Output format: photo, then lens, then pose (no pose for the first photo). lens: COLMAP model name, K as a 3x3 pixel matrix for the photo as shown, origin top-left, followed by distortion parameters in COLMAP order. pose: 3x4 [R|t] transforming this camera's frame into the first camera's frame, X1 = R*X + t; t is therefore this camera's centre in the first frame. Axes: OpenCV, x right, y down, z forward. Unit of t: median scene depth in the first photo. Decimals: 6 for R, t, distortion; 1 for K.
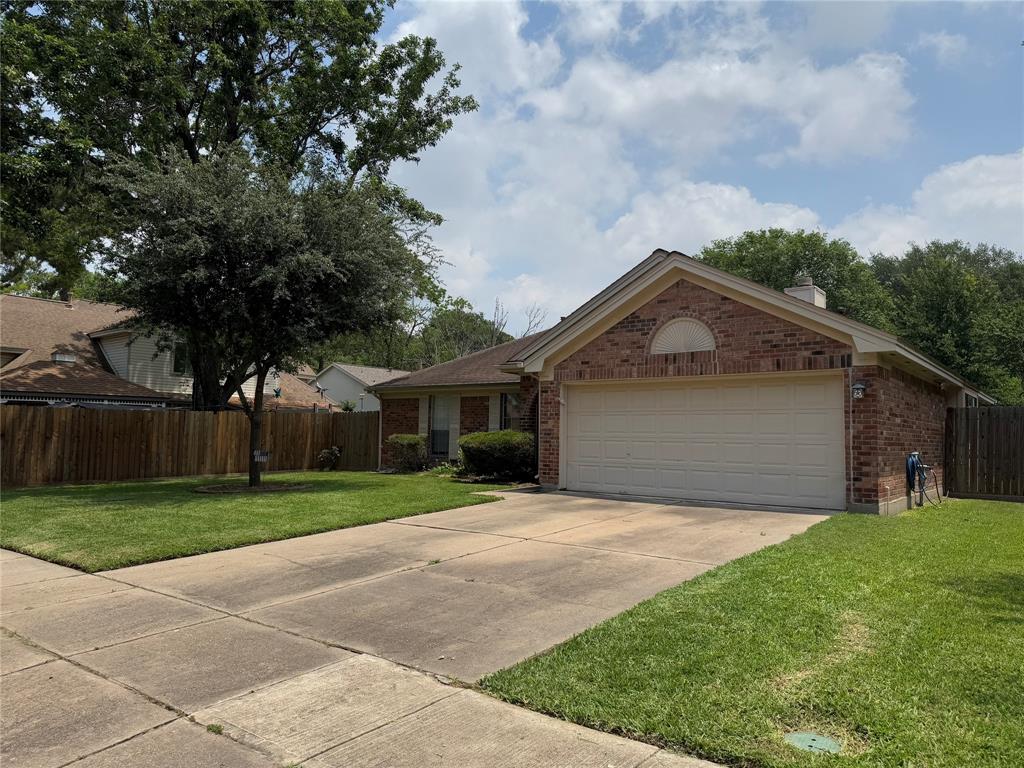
lens RADIAL K [[711.2, 0, 513.0], [0, 711.2, 381.6], [0, 0, 1]] dist [0.039866, -0.015181]
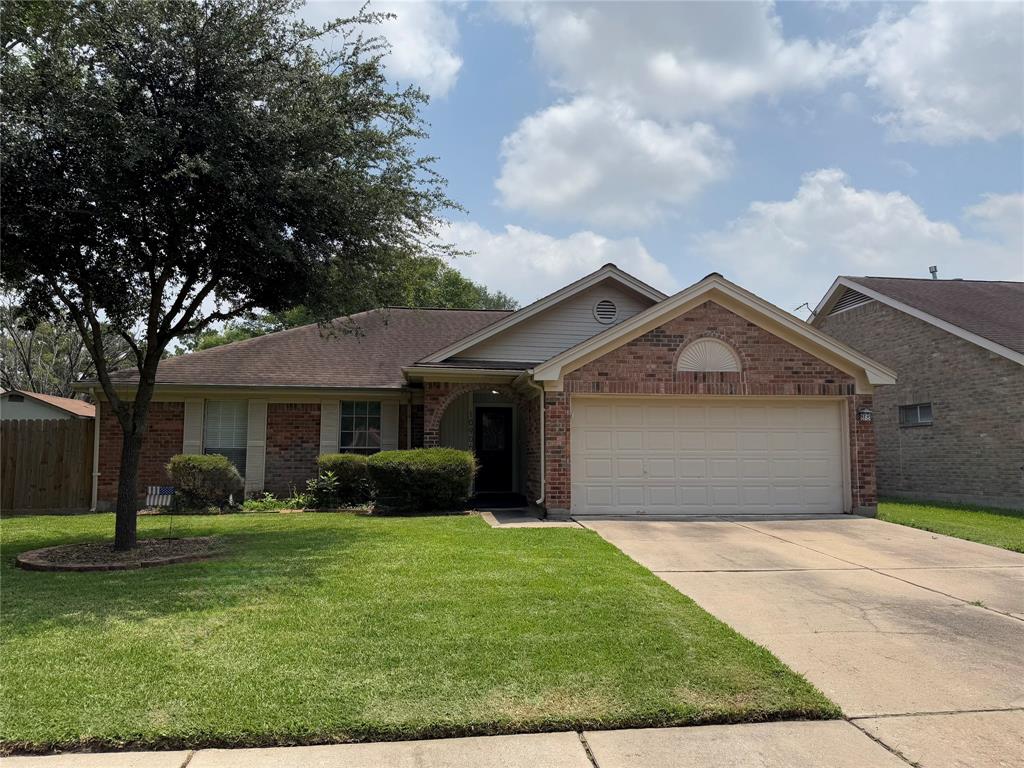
lens RADIAL K [[711.2, 0, 503.5], [0, 711.2, 385.6], [0, 0, 1]] dist [0.039866, -0.015181]
pose [[0.709741, 0.055717, 0.702256, -0.697923], [-0.045279, 0.998414, -0.033452, 0.027391], [-0.703006, -0.008055, 0.711139, 0.477800]]
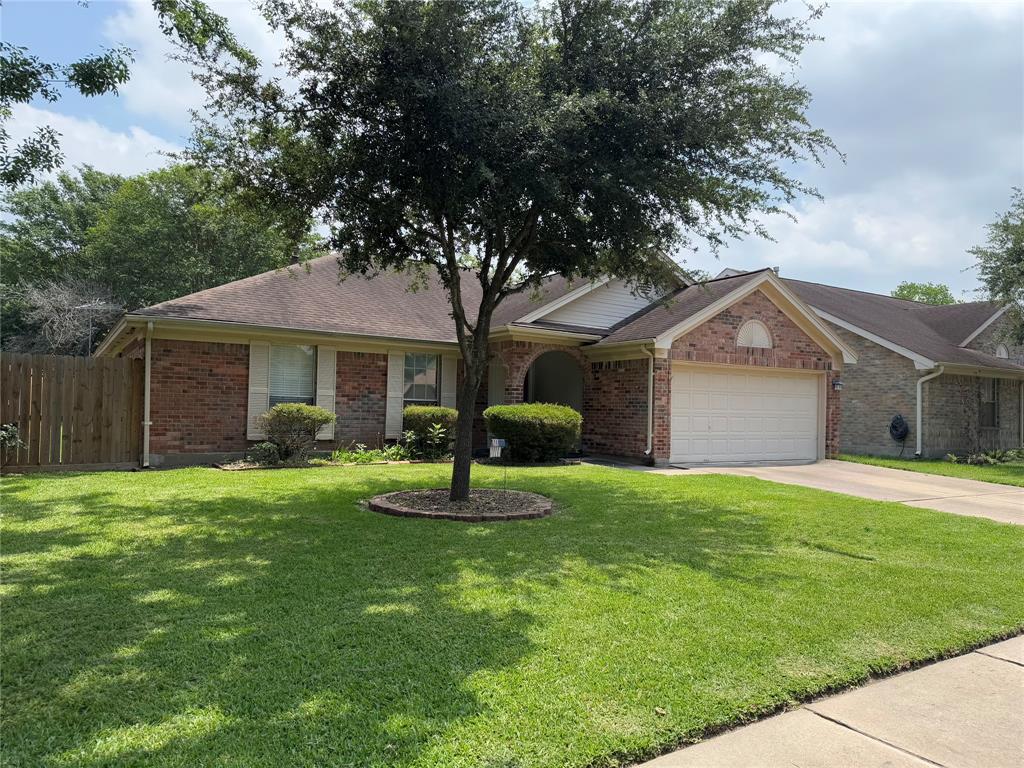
lens RADIAL K [[711.2, 0, 513.8], [0, 711.2, 391.2], [0, 0, 1]] dist [0.039866, -0.015181]
pose [[0.342697, 0.016590, 0.939299, -1.112200], [-0.089848, 0.995840, 0.015192, 0.056698], [-0.935140, -0.089600, 0.342762, 0.960669]]
